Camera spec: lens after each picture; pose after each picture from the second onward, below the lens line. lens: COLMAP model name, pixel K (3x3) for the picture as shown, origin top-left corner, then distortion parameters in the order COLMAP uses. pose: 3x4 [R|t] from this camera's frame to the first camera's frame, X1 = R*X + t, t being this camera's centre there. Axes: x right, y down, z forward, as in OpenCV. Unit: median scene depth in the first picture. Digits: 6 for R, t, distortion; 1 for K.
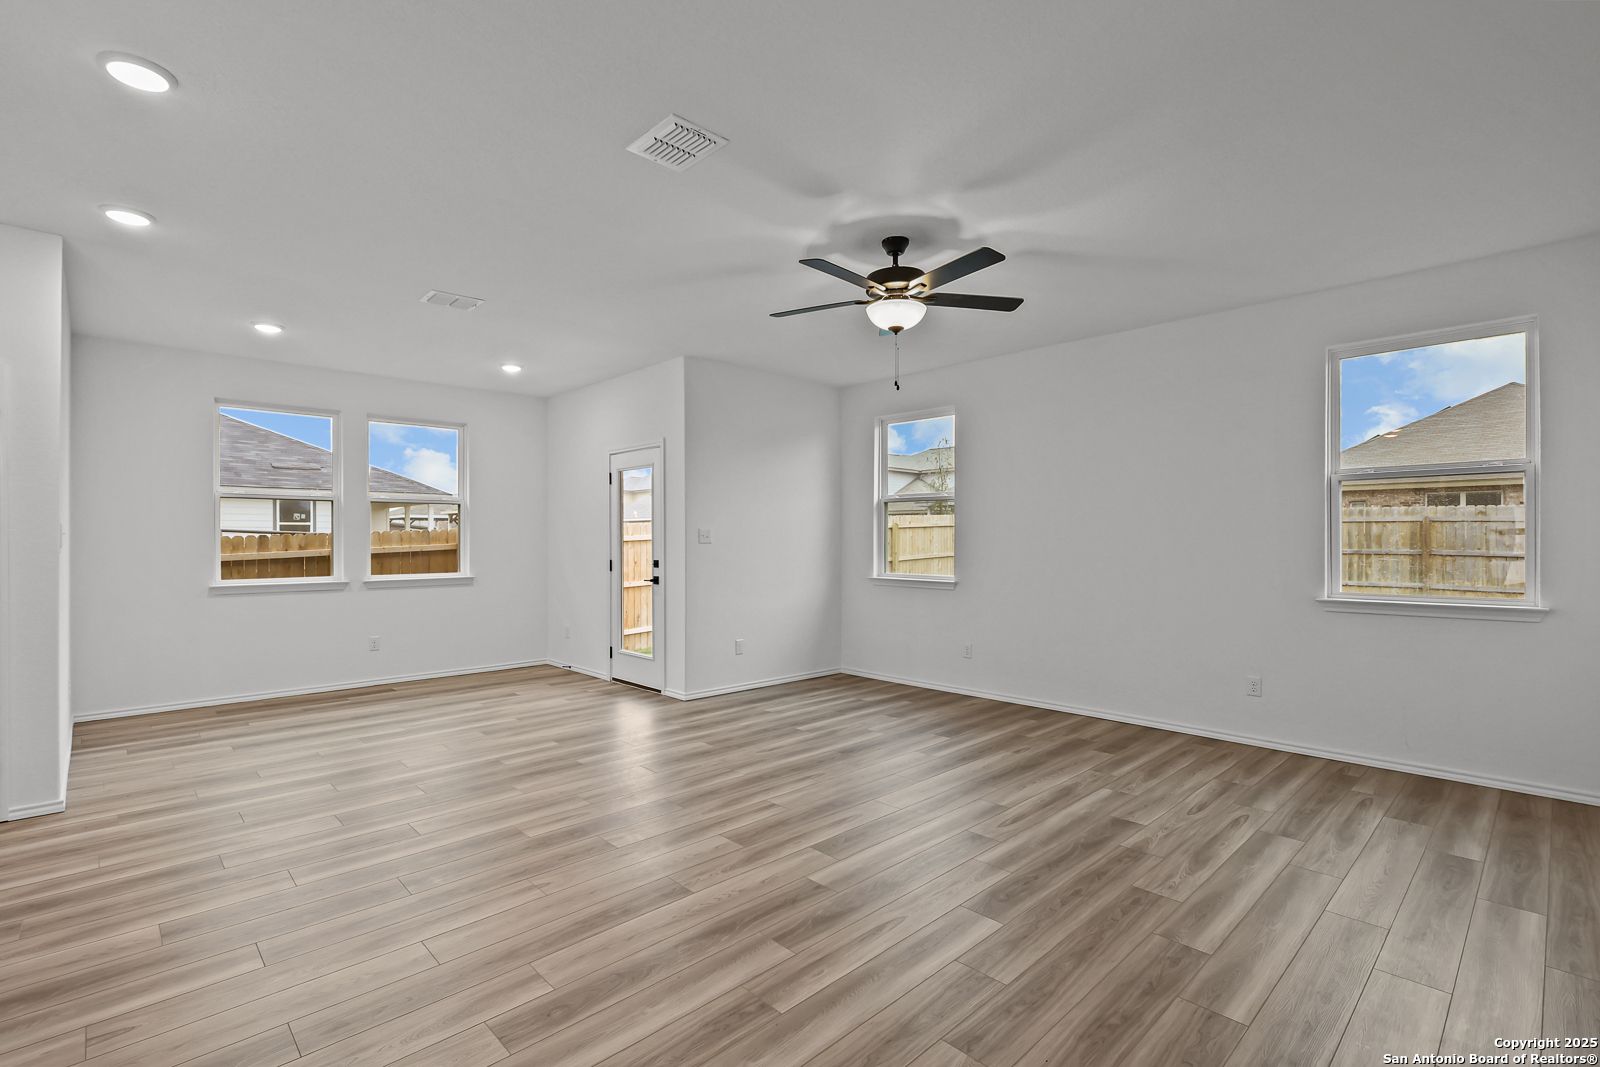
lens RADIAL K [[734.1, 0, 789.9], [0, 734.1, 537.1], [0, 0, 1]] dist [-0.003434, 0.000789]
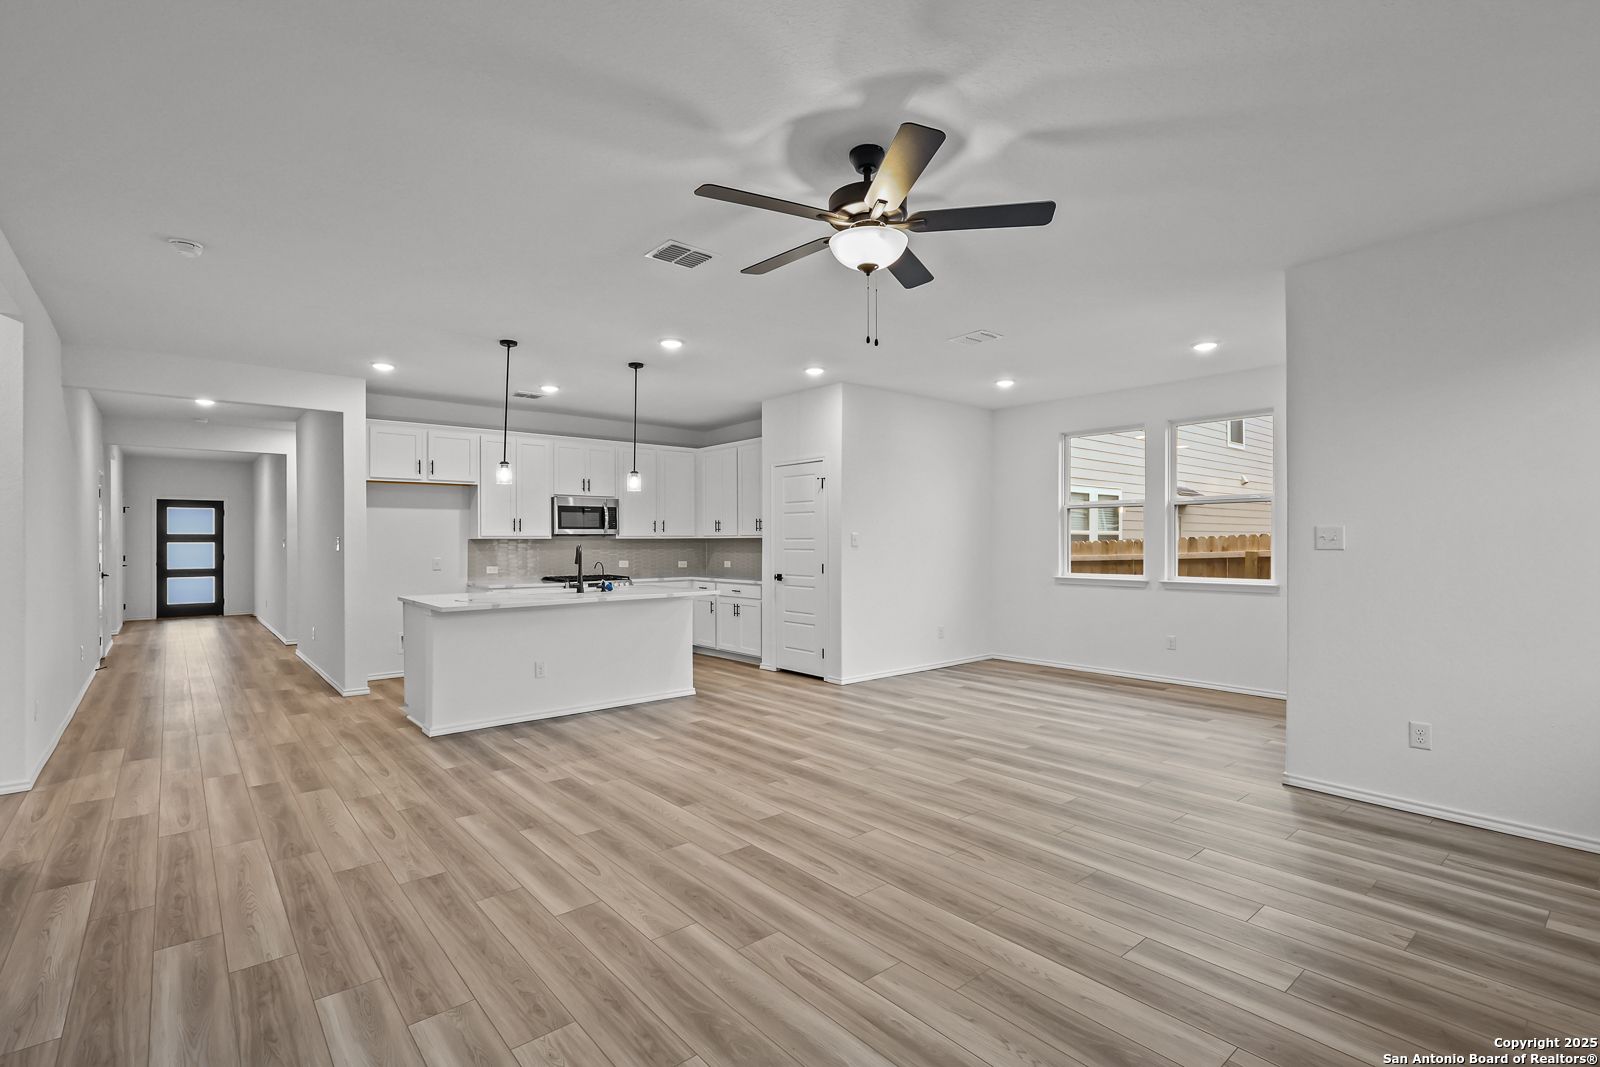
lens RADIAL K [[741.2, 0, 794.4], [0, 741.2, 539.8], [0, 0, 1]] dist [-0.003193, 0.000150]
pose [[-0.056132, 0.000888, -0.998423, 0.631578], [0.004263, 0.999991, 0.000650, -0.002935], [0.998414, -0.004220, -0.056135, 0.668722]]
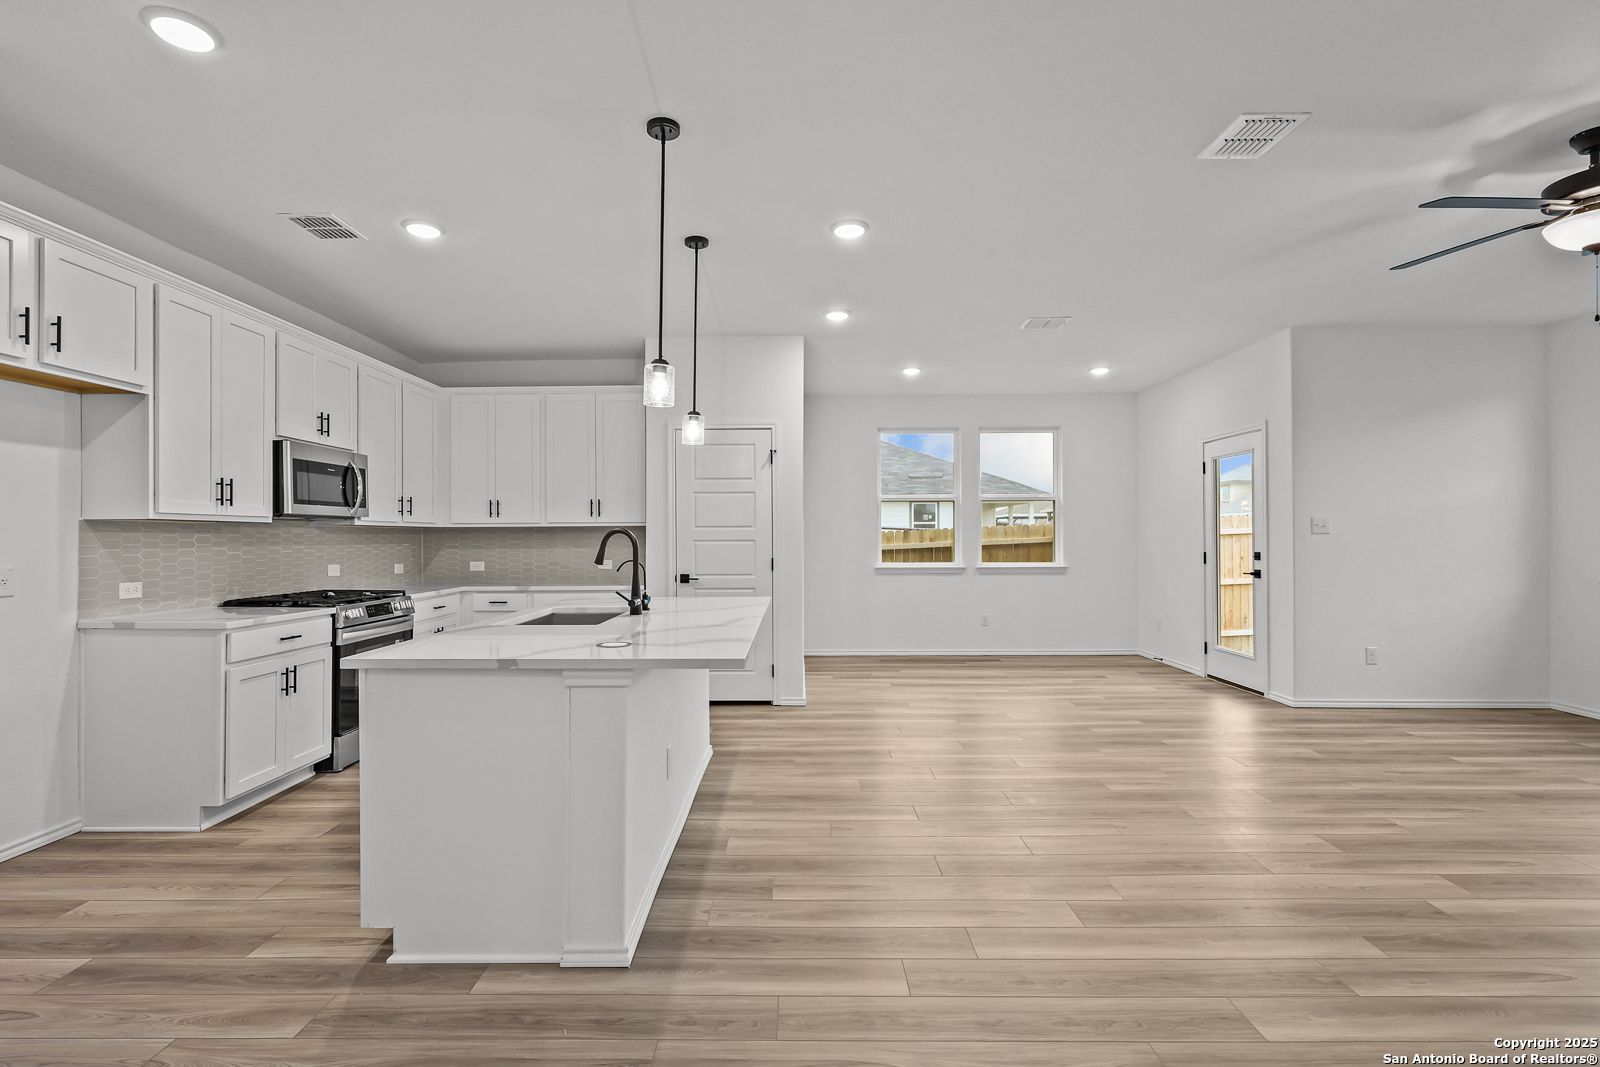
lens RADIAL K [[737.1, 0, 793.2], [0, 737.1, 536.2], [0, 0, 1]] dist [-0.000622, 0.000685]
pose [[0.719289, -0.003063, -0.694705, 0.051572], [0.004335, 0.999991, 0.000080, 0.010070], [0.694698, -0.003069, 0.719295, -0.095822]]
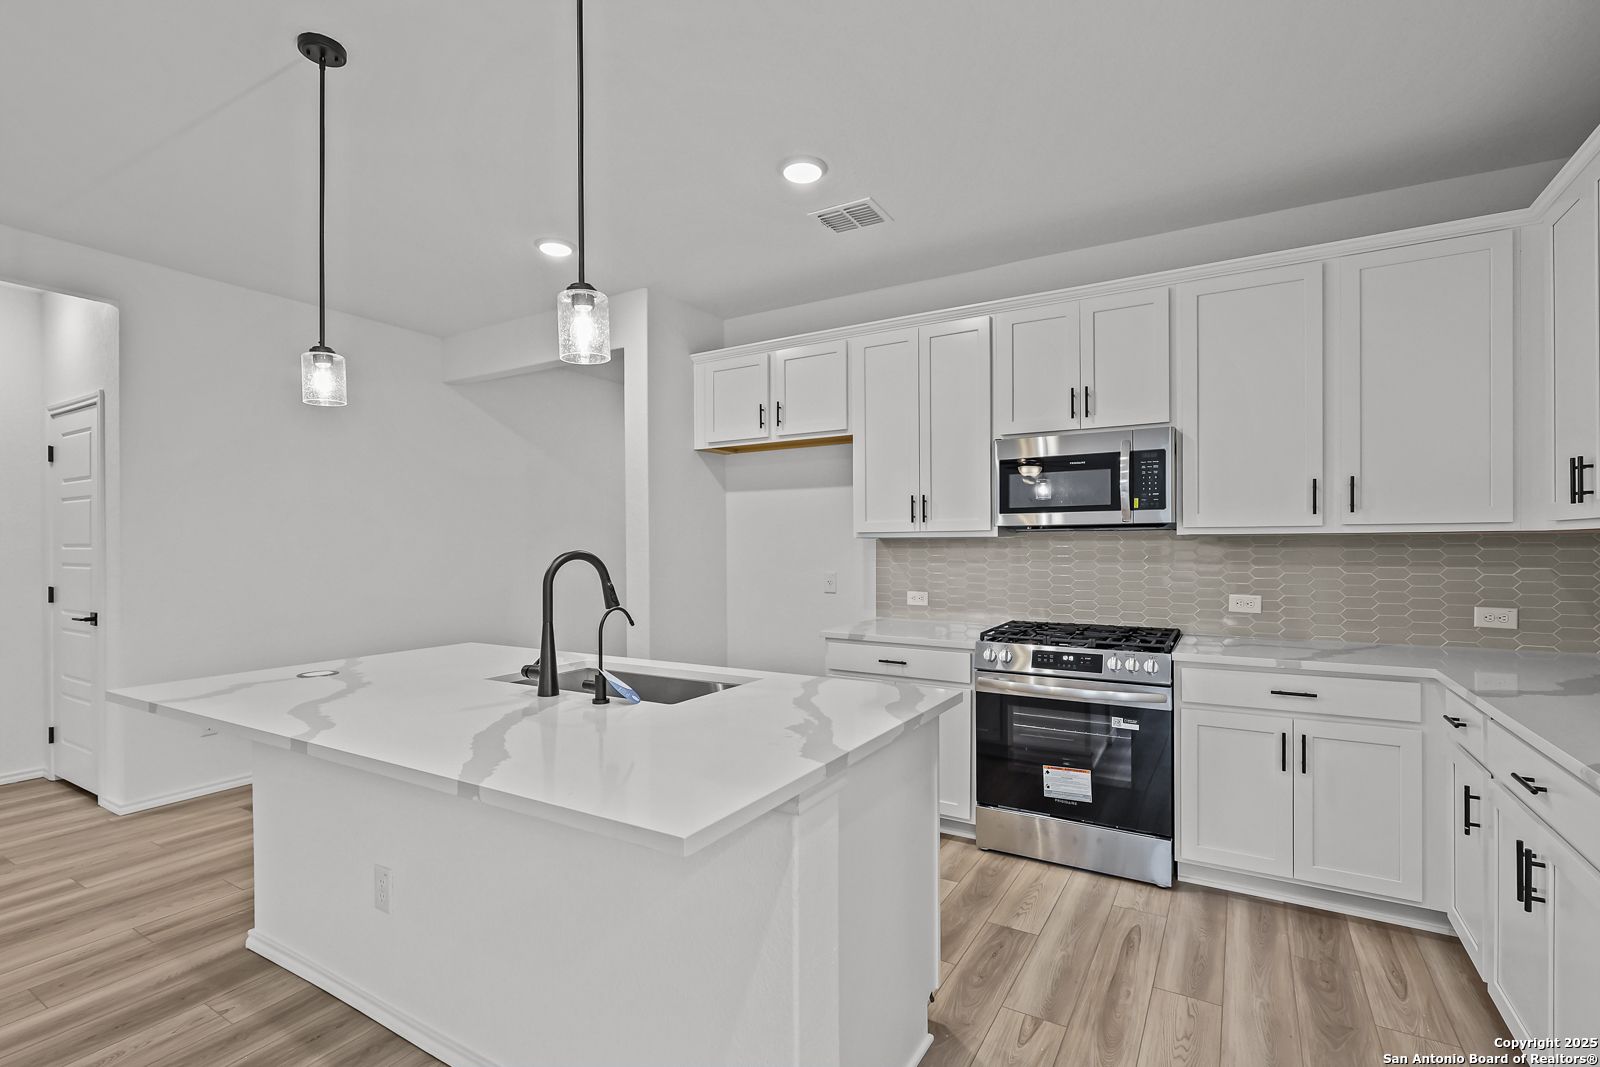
lens RADIAL K [[736.0, 0, 797.2], [0, 736.0, 545.4], [0, 0, 1]] dist [0.002089, 0.000340]
pose [[-0.965044, 0.004618, -0.262046, -0.520409], [0.005374, 0.999983, -0.002169, 0.001918], [0.262032, -0.003501, -0.965053, 0.681481]]
